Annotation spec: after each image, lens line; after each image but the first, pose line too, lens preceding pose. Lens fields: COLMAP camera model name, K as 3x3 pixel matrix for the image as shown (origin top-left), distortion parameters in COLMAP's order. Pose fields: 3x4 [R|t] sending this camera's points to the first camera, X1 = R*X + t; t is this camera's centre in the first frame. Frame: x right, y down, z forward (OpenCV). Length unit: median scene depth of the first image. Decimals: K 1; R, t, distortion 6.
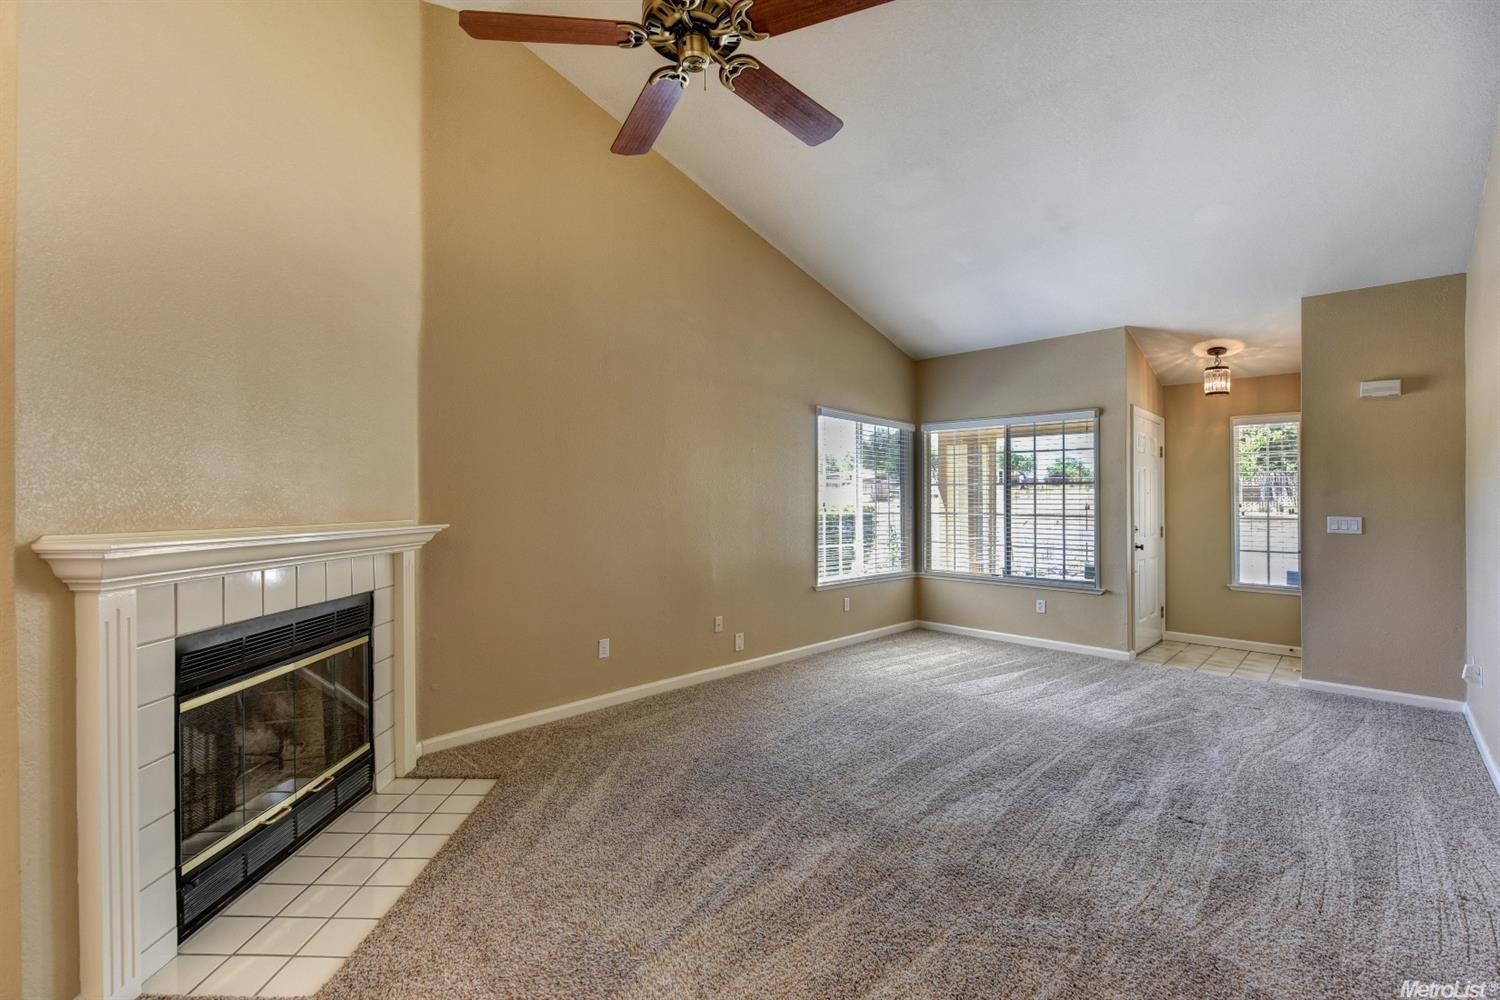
lens RADIAL K [[614.8, 0, 705.4], [0, 614.8, 485.8], [0, 0, 1]] dist [-0.000367, -0.000996]
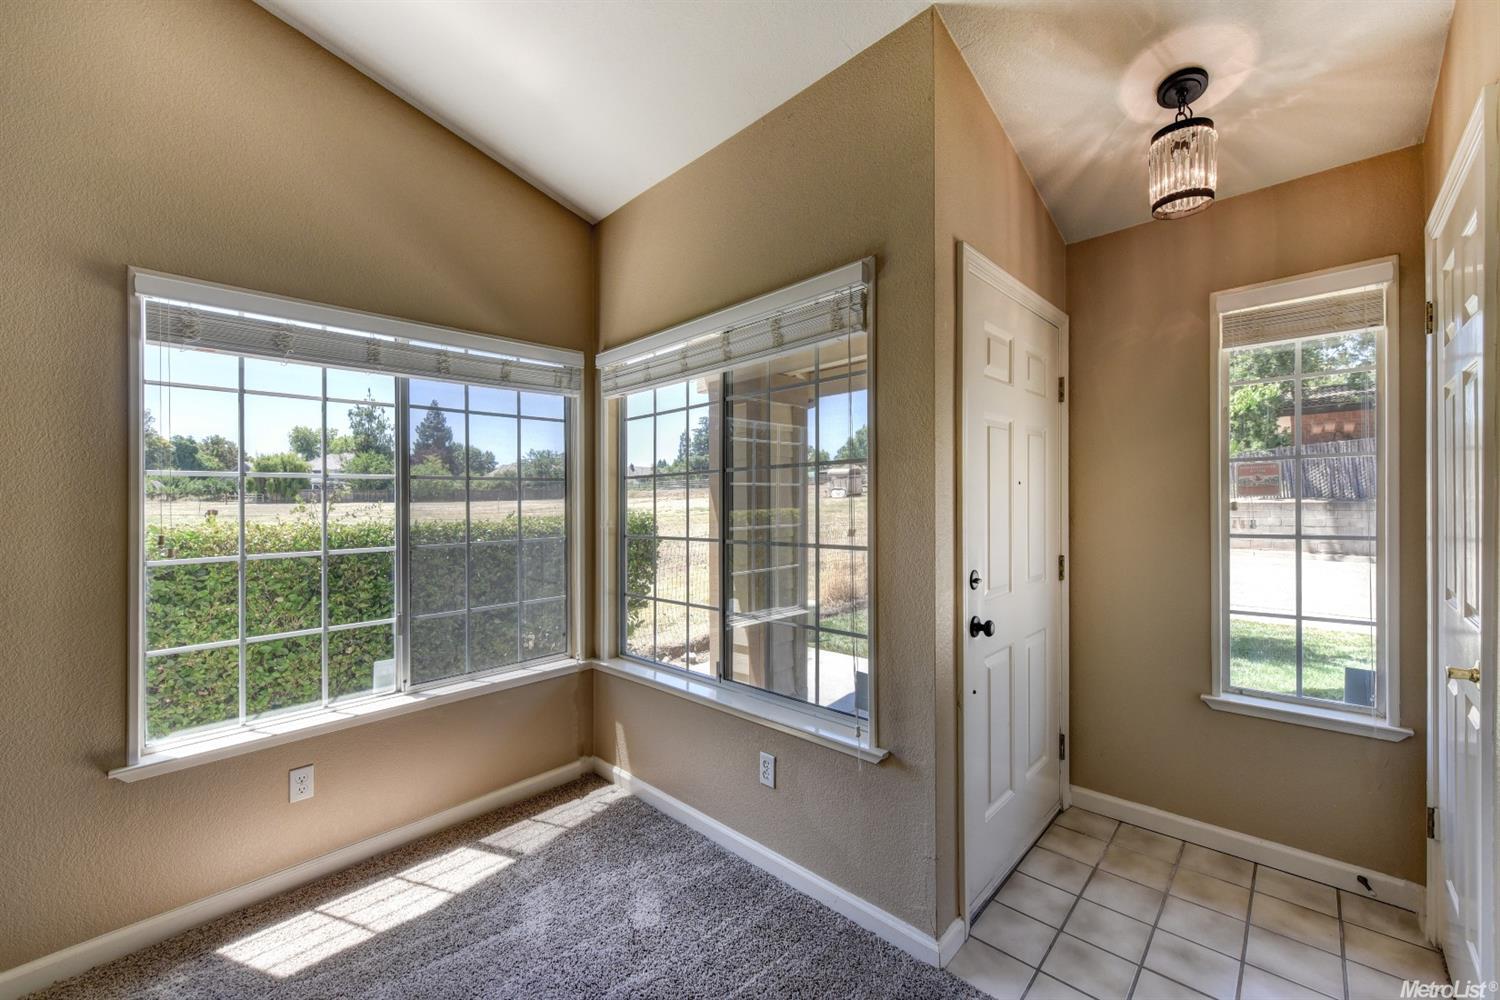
lens RADIAL K [[585.8, 0, 748.9], [0, 585.8, 492.9], [0, 0, 1]] dist [0.003666, -0.000427]
pose [[0.997953, -0.017564, 0.061490, 0.547449], [0.015973, 0.999527, 0.026273, 0.006341], [-0.061923, -0.025237, 0.997762, 0.658605]]
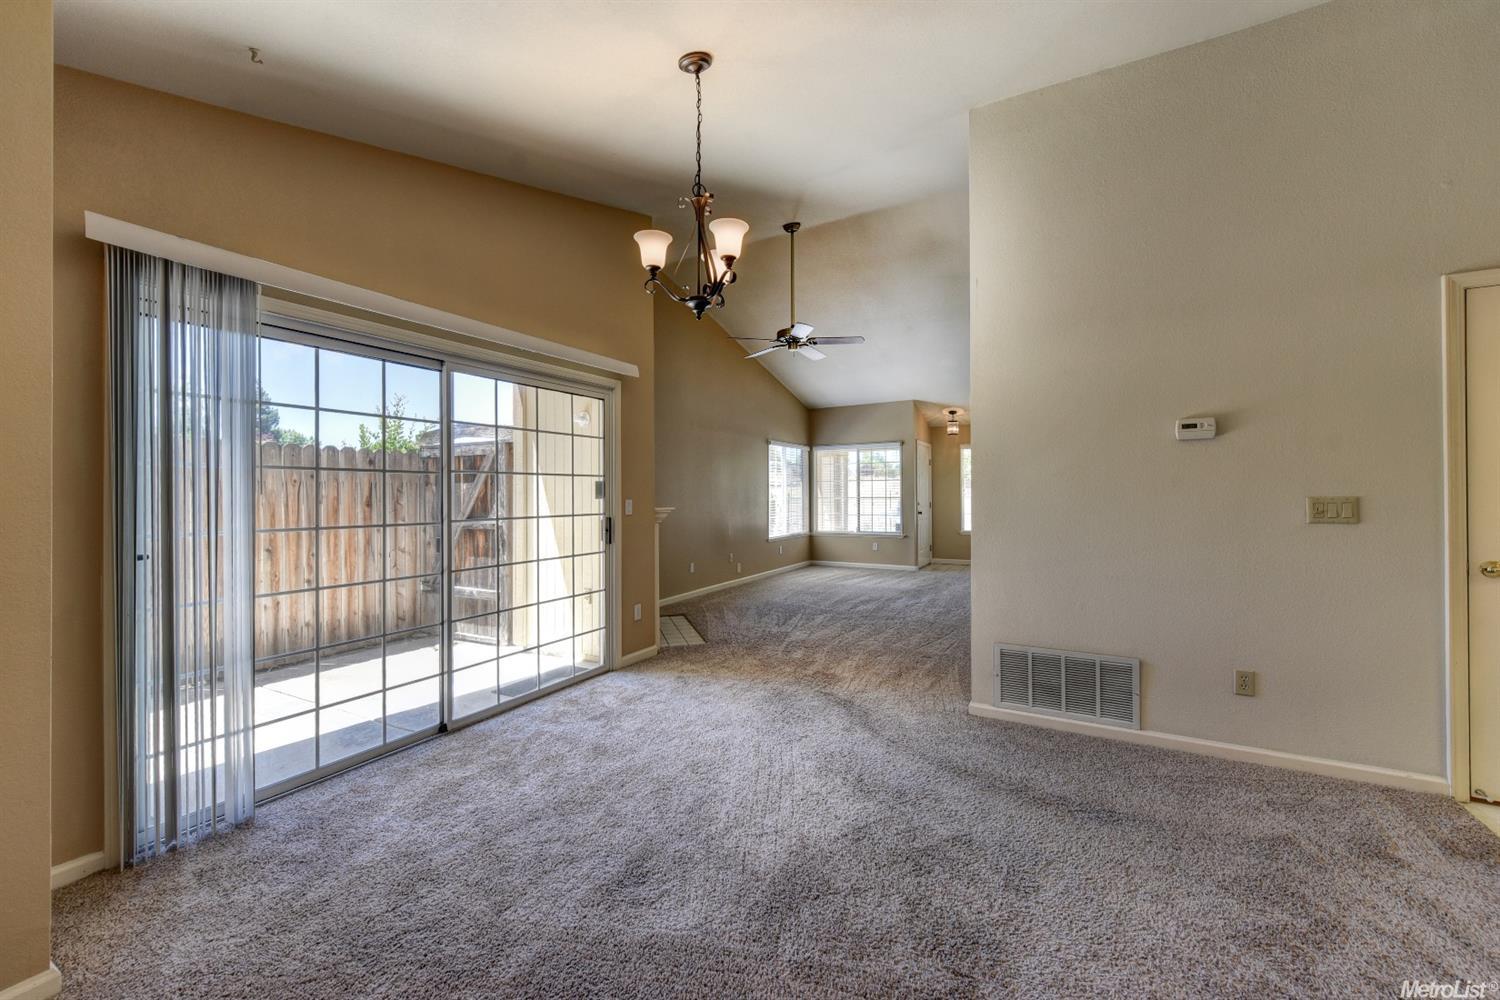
lens RADIAL K [[585.8, 0, 751.0], [0, 585.8, 492.8], [0, 0, 1]] dist [0.003666, -0.000427]
pose [[0.945868, -0.019757, 0.323948, -0.395128], [0.012095, 0.999598, 0.025651, -0.017071], [-0.324325, -0.020345, 0.945727, -0.574094]]
